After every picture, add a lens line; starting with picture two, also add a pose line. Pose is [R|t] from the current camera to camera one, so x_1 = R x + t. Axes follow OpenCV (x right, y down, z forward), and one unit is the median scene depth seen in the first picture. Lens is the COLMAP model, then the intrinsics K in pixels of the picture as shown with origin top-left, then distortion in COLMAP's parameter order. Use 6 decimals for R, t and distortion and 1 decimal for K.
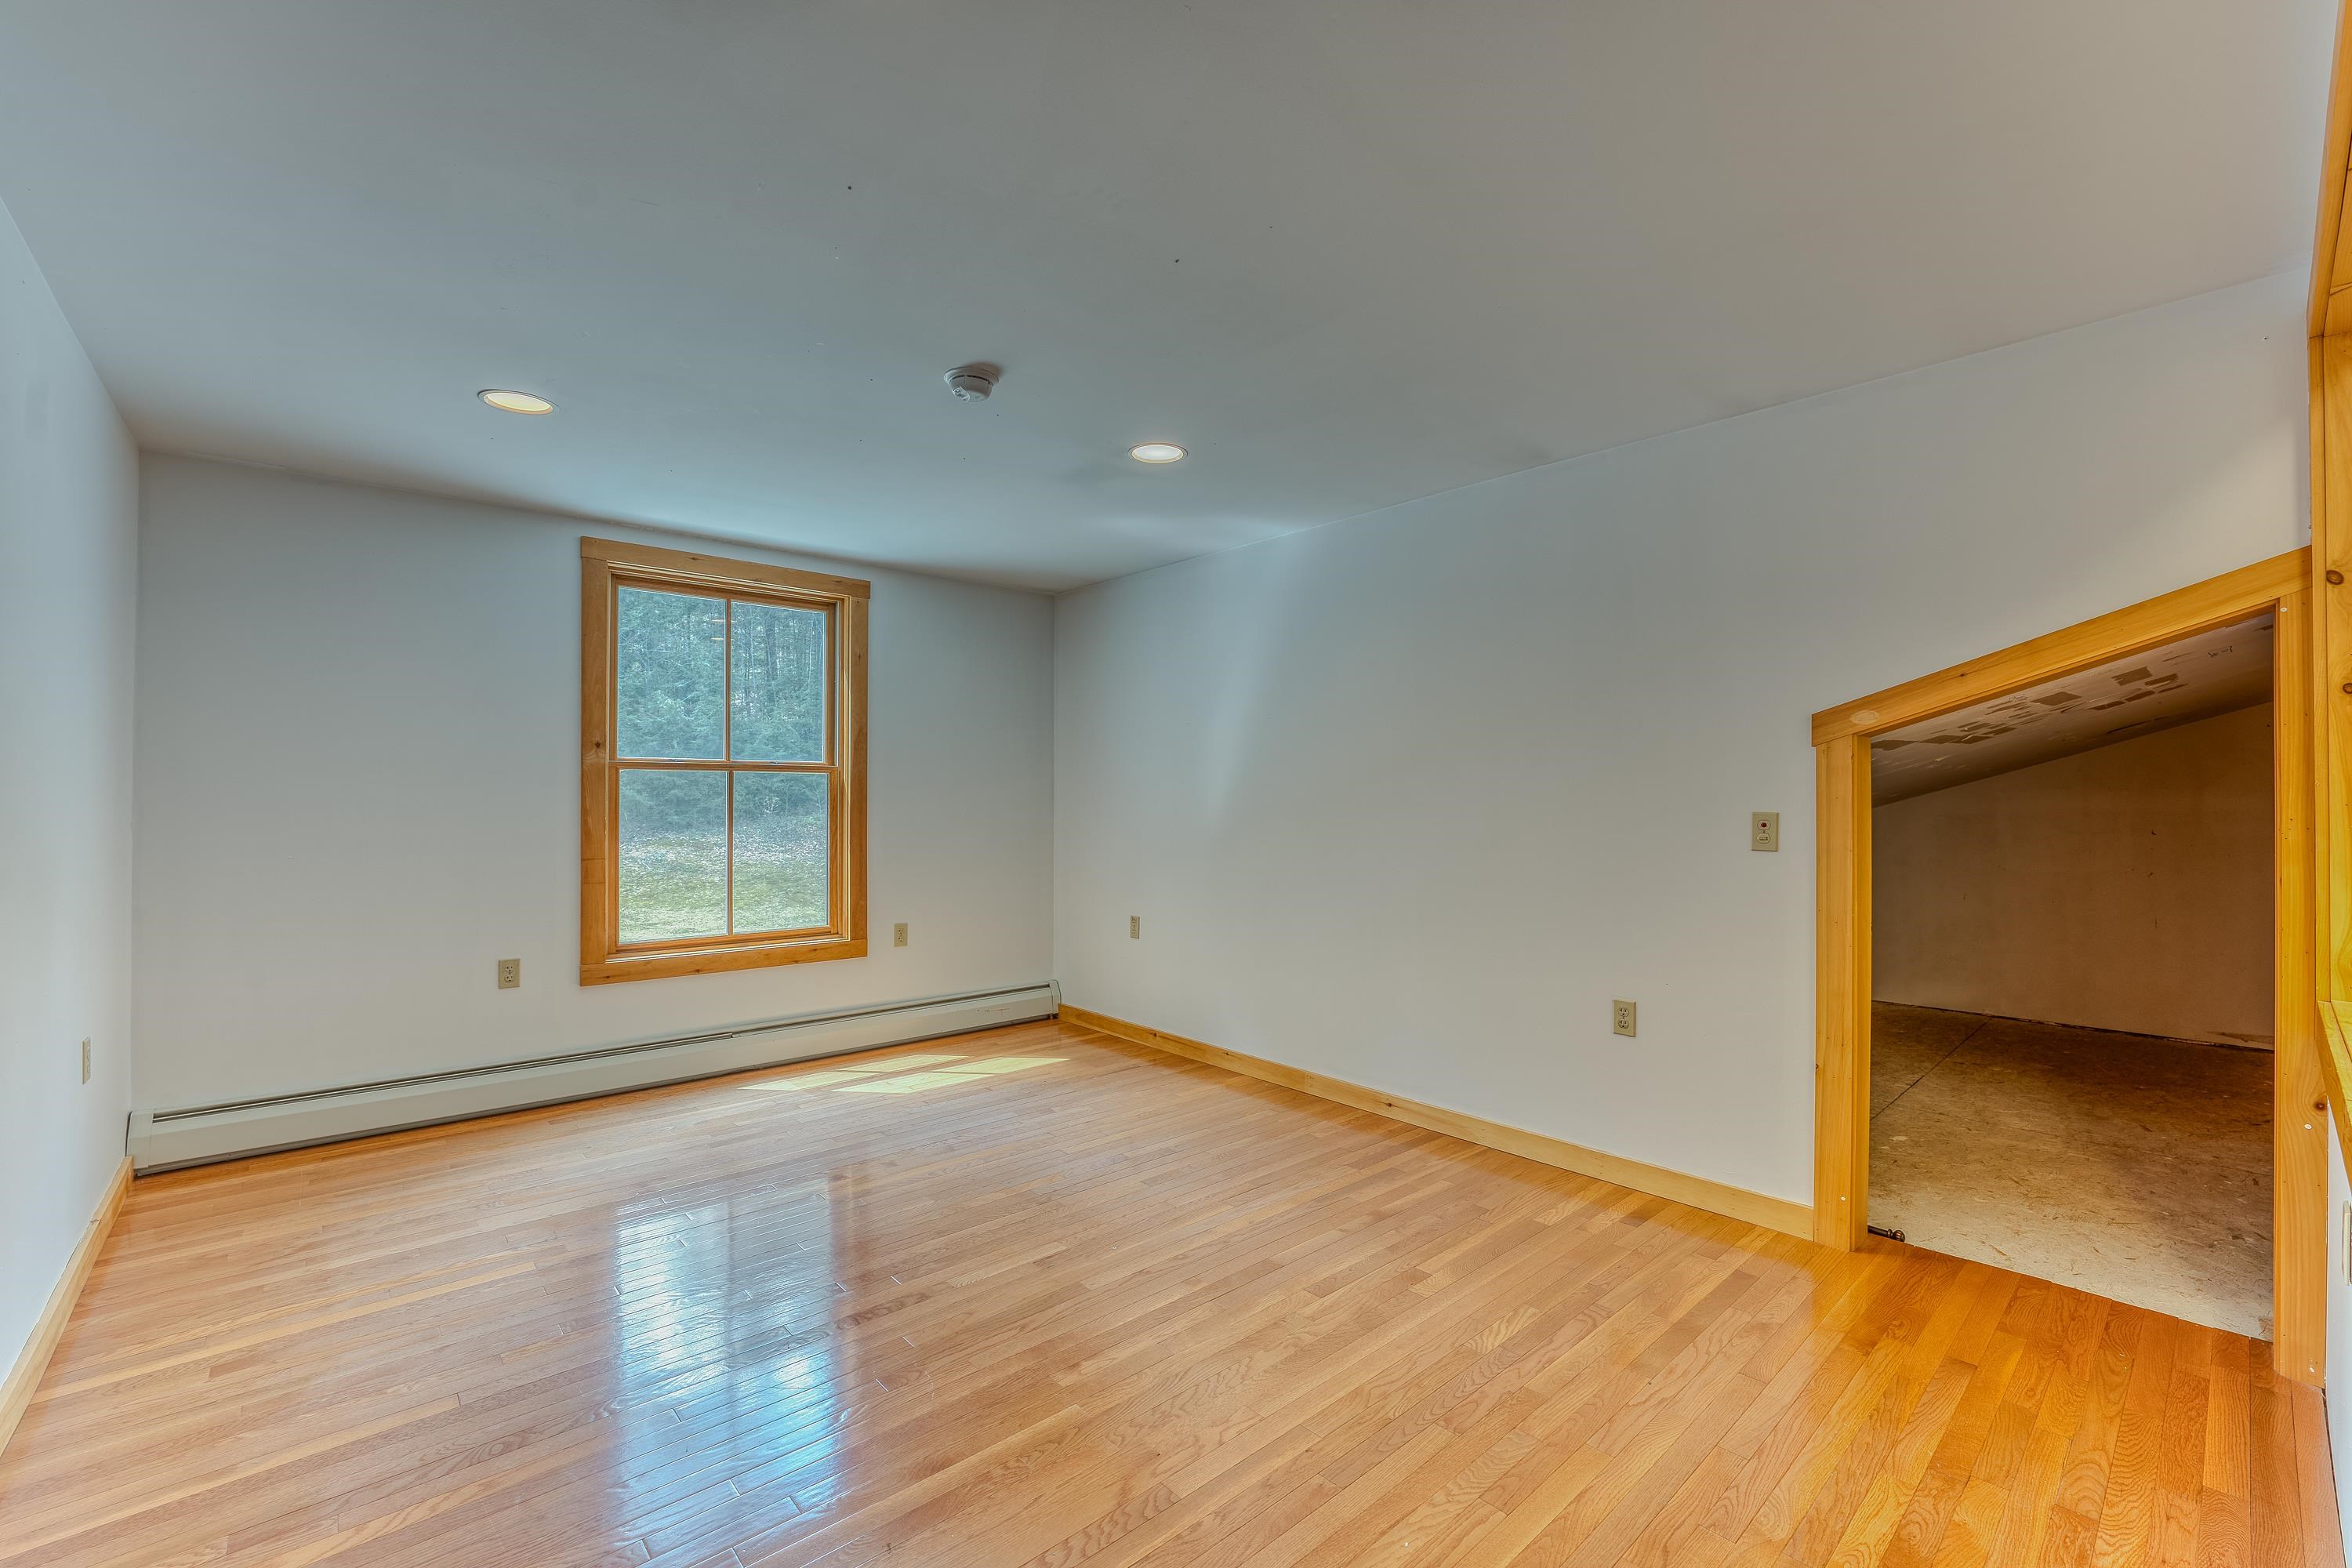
lens RADIAL K [[961.3, 0, 1169.8], [0, 961.3, 790.0], [0, 0, 1]] dist [-0.019171, -0.000420]
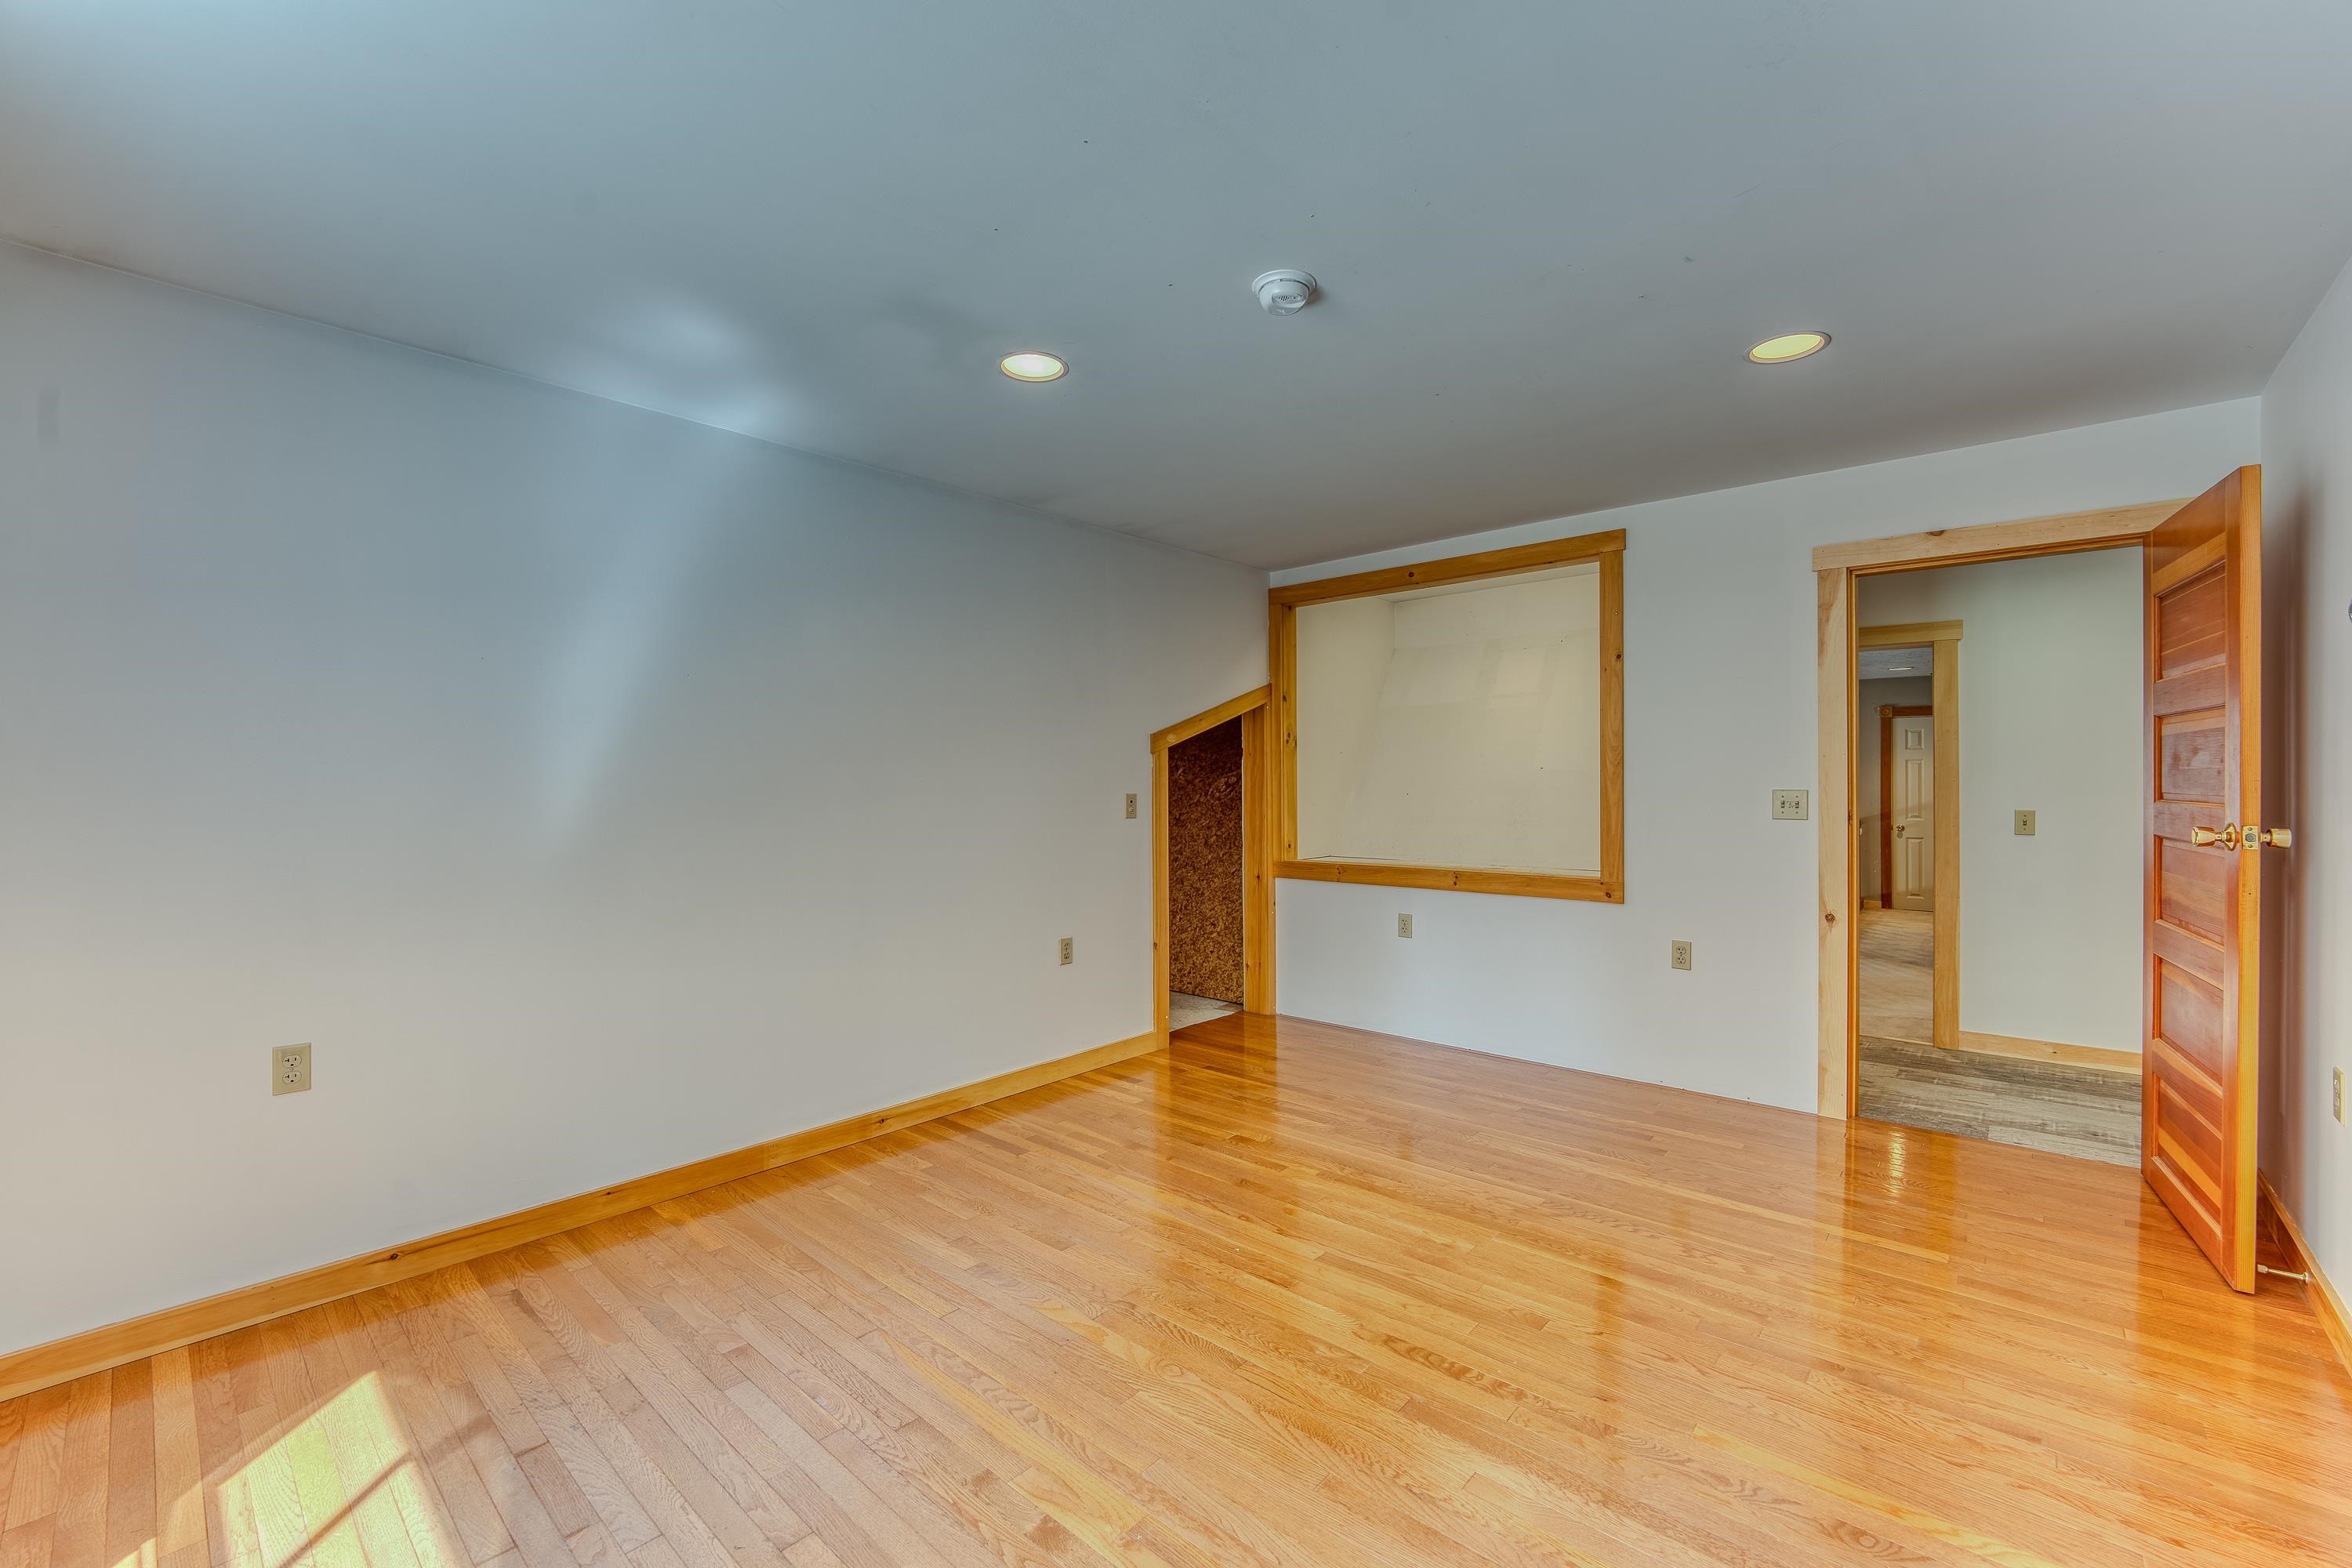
lens RADIAL K [[961.3, 0, 1172.7], [0, 961.3, 782.2], [0, 0, 1]] dist [-0.019171, -0.000420]
pose [[-0.106625, -0.001497, 0.994298, -0.925250], [-0.001268, 0.999998, 0.001369, 0.002531], [-0.994299, -0.001115, -0.106626, 1.064519]]
